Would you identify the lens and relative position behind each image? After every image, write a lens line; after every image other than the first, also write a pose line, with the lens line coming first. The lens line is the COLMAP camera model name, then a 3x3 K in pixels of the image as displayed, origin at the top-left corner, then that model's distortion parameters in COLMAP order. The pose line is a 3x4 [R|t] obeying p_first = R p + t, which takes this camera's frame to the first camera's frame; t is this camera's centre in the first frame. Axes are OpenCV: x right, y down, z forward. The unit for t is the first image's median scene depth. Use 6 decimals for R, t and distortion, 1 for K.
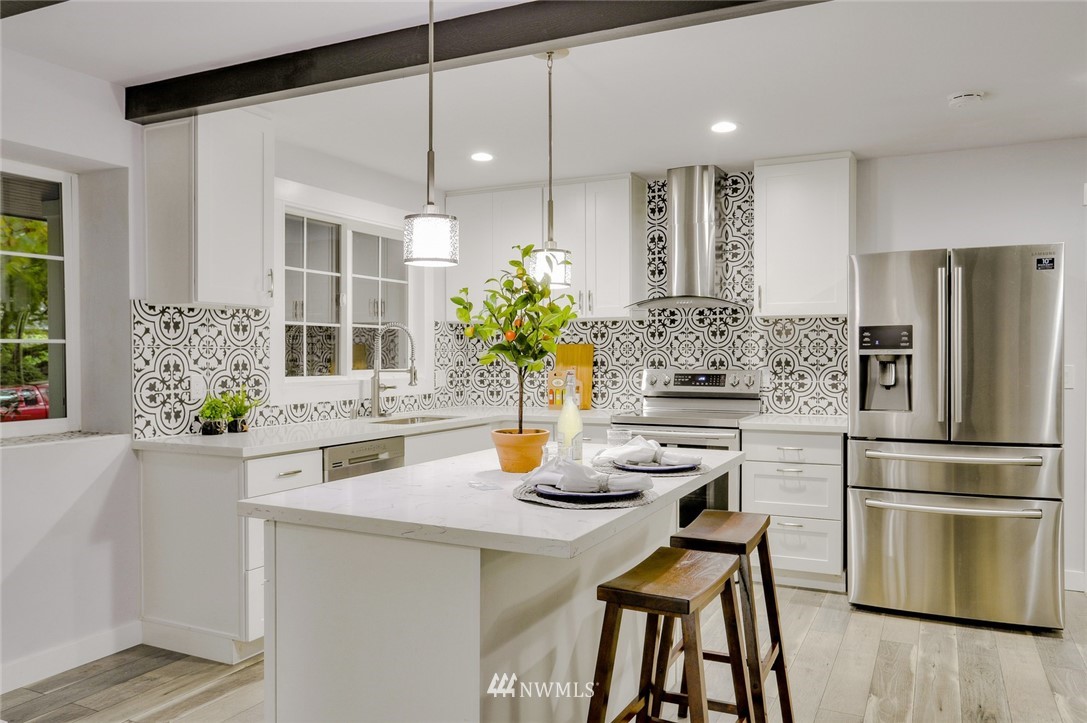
lens RADIAL K [[842.2, 0, 543.8], [0, 842.2, 368.0], [0, 0, 1]] dist [-0.005001, 0.002257]
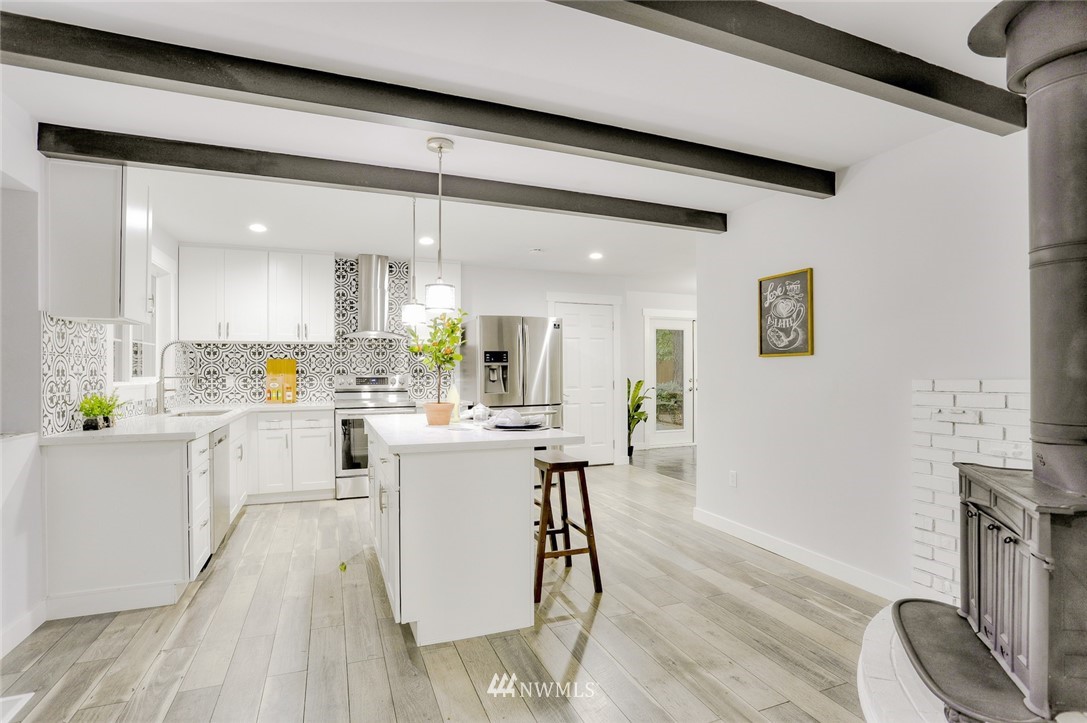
lens RADIAL K [[558.2, 0, 545.7], [0, 558.2, 368.3], [0, 0, 1]] dist [-0.005262, -0.000208]
pose [[0.653960, 0.001253, 0.756528, -0.441497], [0.017341, 0.999711, -0.016646, 0.013329], [-0.756331, 0.024005, 0.653749, 0.009876]]
